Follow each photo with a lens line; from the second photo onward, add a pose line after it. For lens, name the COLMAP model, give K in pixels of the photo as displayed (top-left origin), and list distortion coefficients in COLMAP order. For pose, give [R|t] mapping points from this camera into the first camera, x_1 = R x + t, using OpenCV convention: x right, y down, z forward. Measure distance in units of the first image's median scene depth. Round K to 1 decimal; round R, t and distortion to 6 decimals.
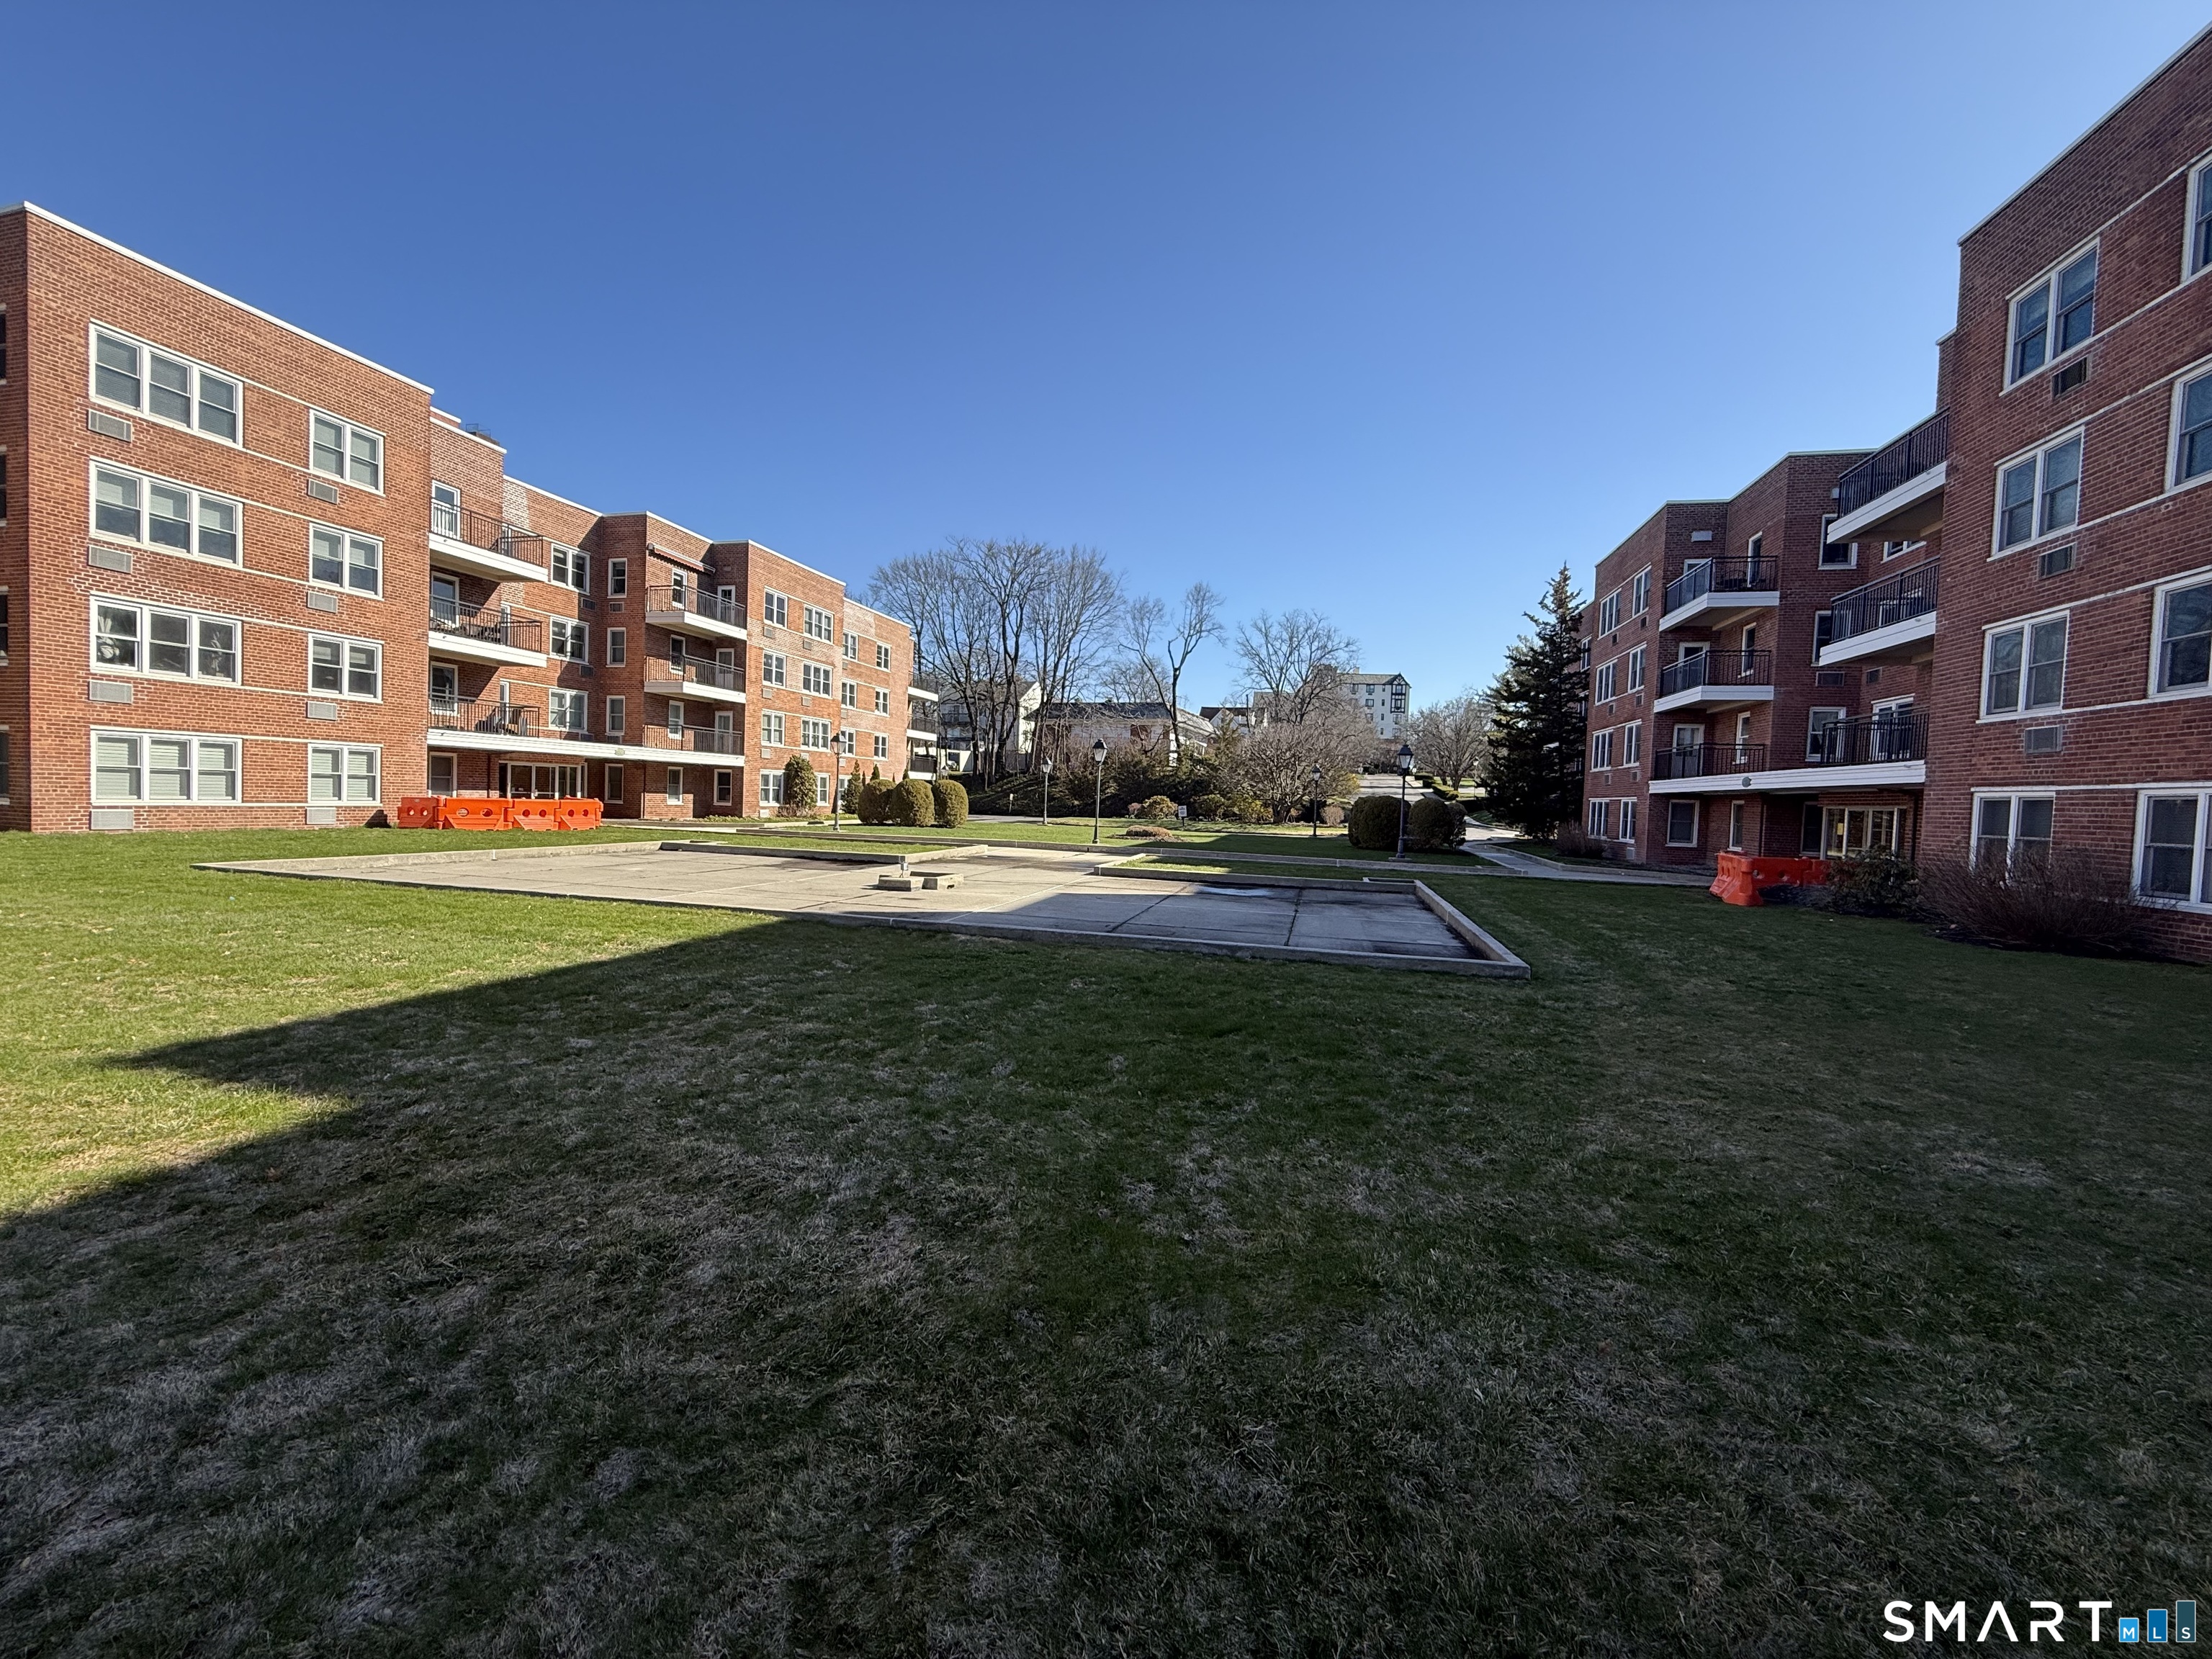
lens RADIAL K [[873.0, 0, 1106.0], [0, 873.0, 829.5], [0, 0, 1]] dist [0.000277, -0.000174]
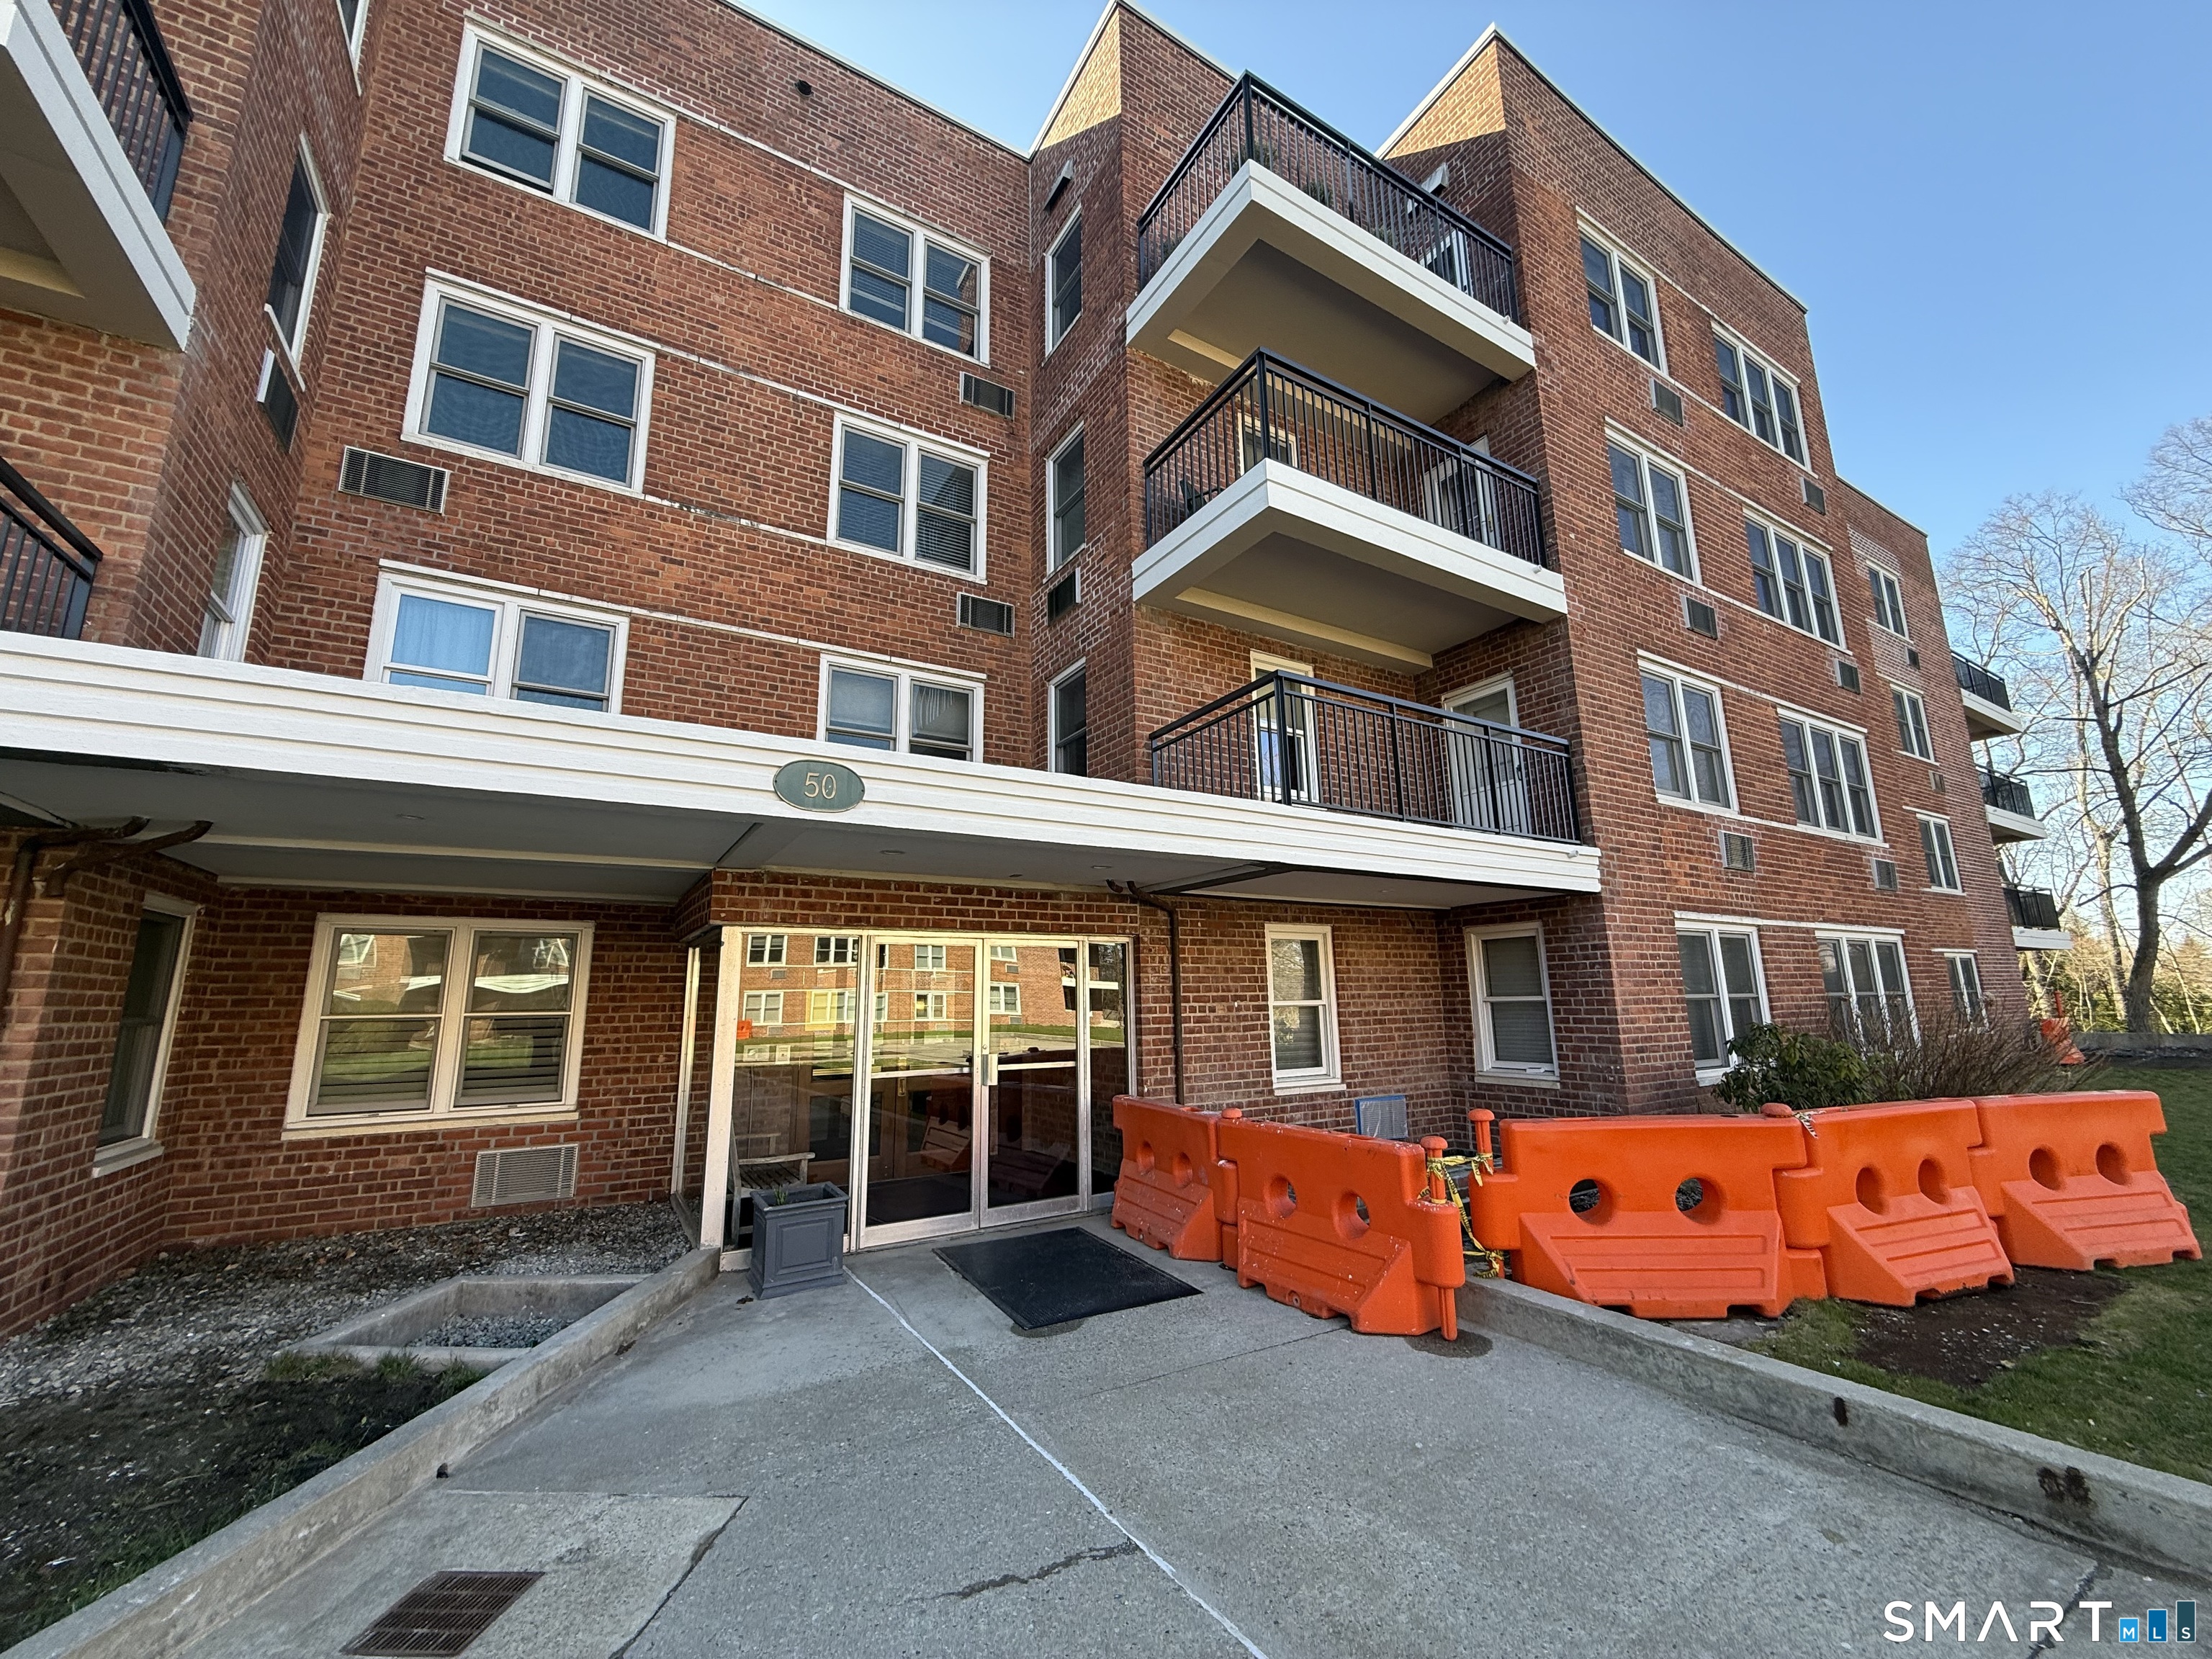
lens RADIAL K [[873.0, 0, 1106.0], [0, 873.0, 829.5], [0, 0, 1]] dist [0.000277, -0.000174]
pose [[-0.705415, 0.113343, 0.699674, 0.804914], [0.016255, 0.989459, -0.143898, -0.023889], [-0.708609, -0.090135, -0.699821, 1.571439]]
